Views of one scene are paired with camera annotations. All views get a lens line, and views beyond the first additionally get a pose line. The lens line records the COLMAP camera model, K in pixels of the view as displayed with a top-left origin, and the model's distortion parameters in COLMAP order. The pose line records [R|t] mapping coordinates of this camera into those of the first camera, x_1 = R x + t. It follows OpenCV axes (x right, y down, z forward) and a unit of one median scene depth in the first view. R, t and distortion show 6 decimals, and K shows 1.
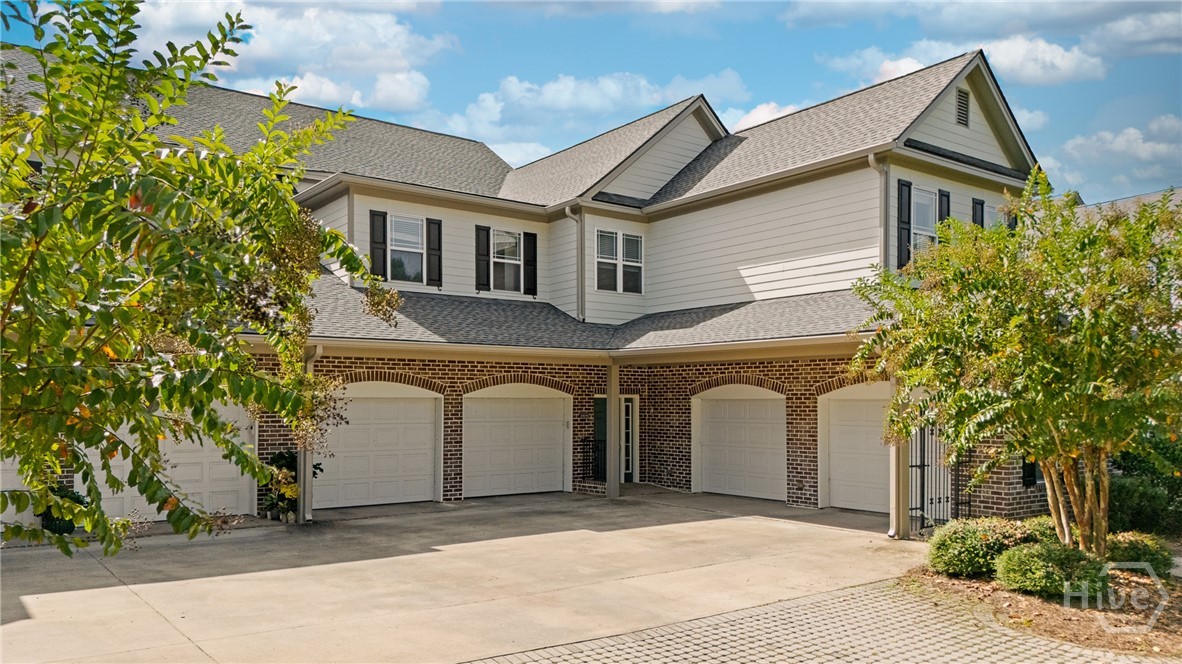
lens RADIAL K [[895.7, 0, 610.8], [0, 895.7, 399.4], [0, 0, 1]] dist [0.071990, -0.113238]
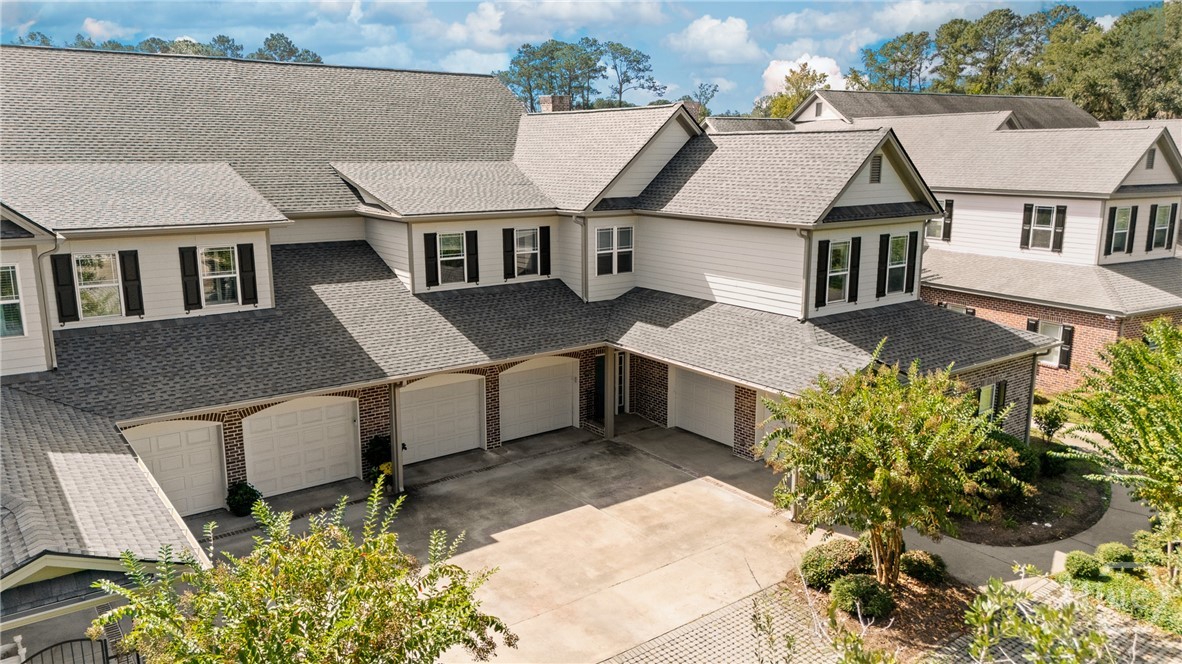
lens RADIAL K [[878.8, 0, 616.6], [0, 878.8, 332.7], [0, 0, 1]] dist [0.052349, -0.085400]
pose [[0.999973, 0.001300, 0.007296, 0.003377], [-0.002850, 0.976225, 0.216743, -0.320129], [-0.006841, -0.216757, 0.976202, -0.259398]]
